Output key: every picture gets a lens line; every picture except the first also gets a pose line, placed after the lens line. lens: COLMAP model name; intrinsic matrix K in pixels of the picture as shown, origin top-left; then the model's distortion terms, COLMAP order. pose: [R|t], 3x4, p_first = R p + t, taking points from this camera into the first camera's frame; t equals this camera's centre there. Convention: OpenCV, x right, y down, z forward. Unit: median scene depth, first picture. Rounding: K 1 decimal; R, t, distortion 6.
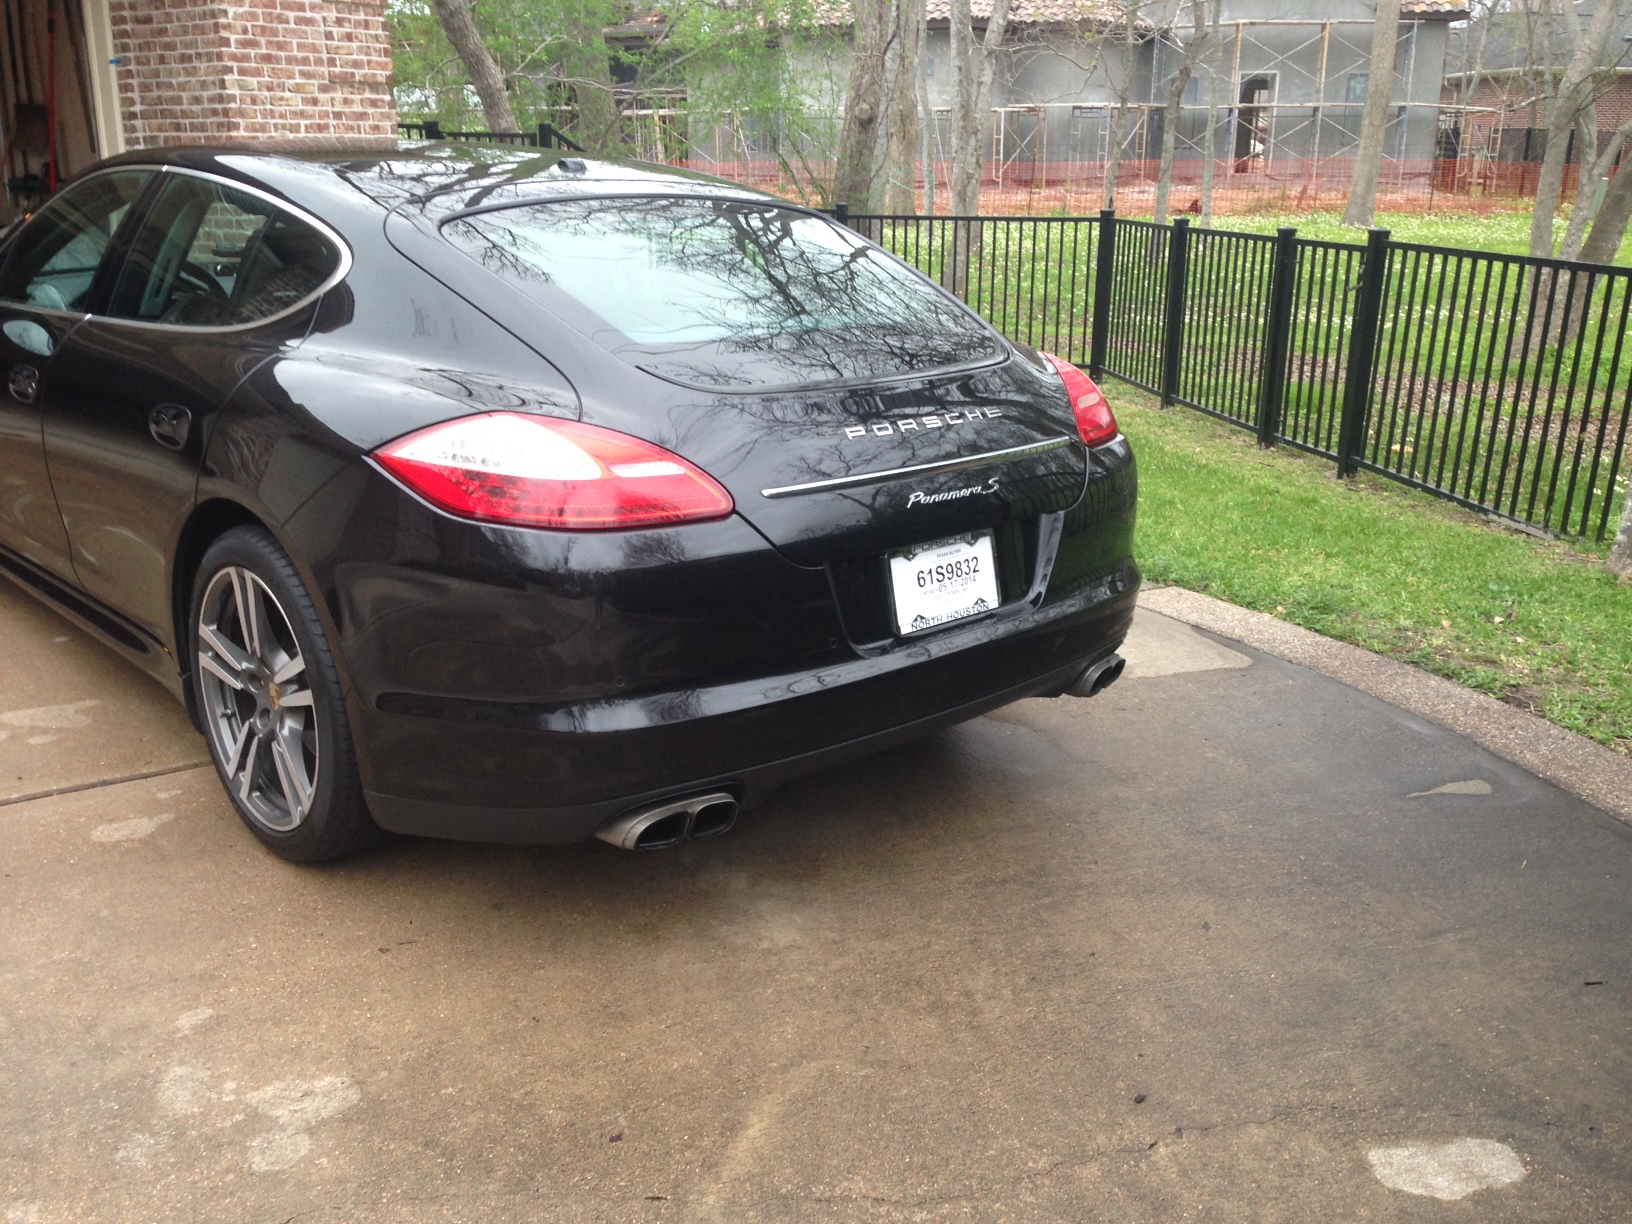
lens RADIAL K [[1468.9, 0, 816.8], [0, 1468.9, 612.1], [0, 0, 1]] dist [0.079005, -0.097222]
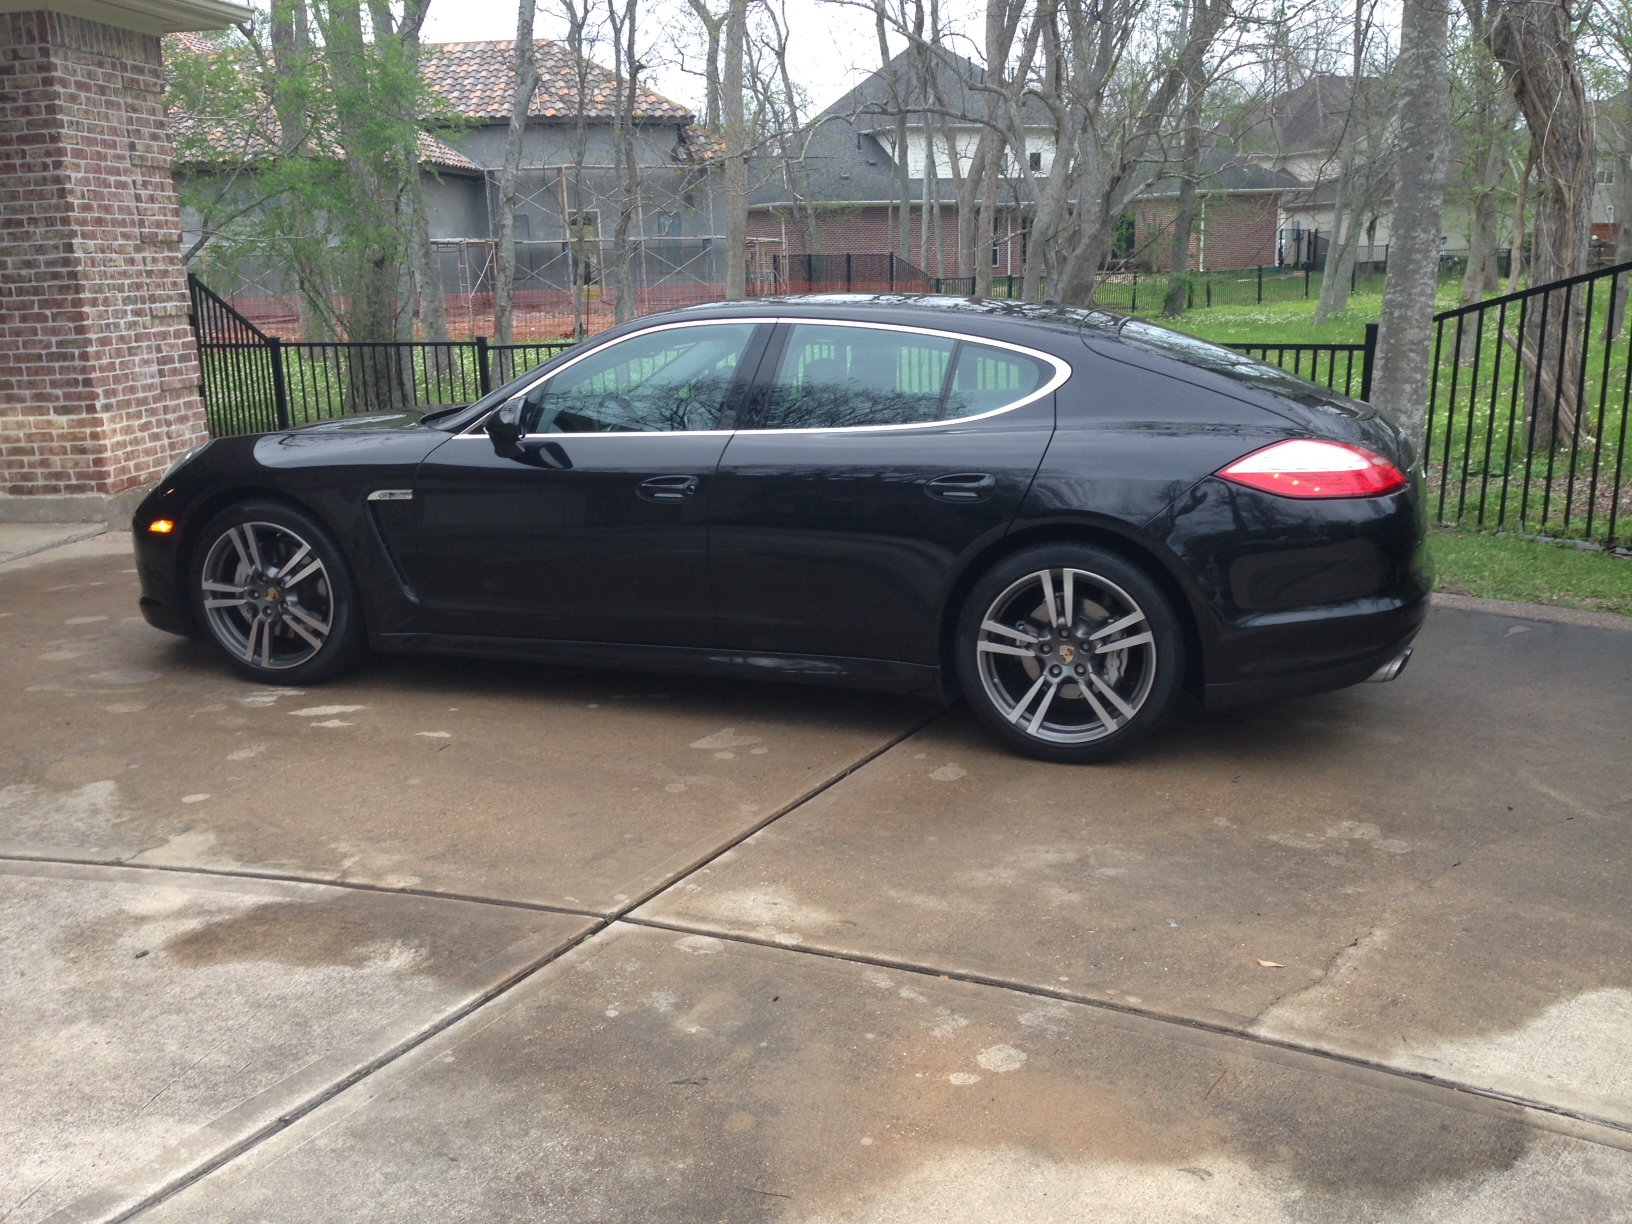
lens RADIAL K [[1468.9, 0, 808.9], [0, 1468.9, 608.2], [0, 0, 1]] dist [0.079005, -0.097222]
pose [[0.882952, -0.135362, 0.449524, -0.424417], [0.172442, 0.984108, -0.042372, 0.009751], [-0.436645, 0.114929, 0.892263, -0.073894]]
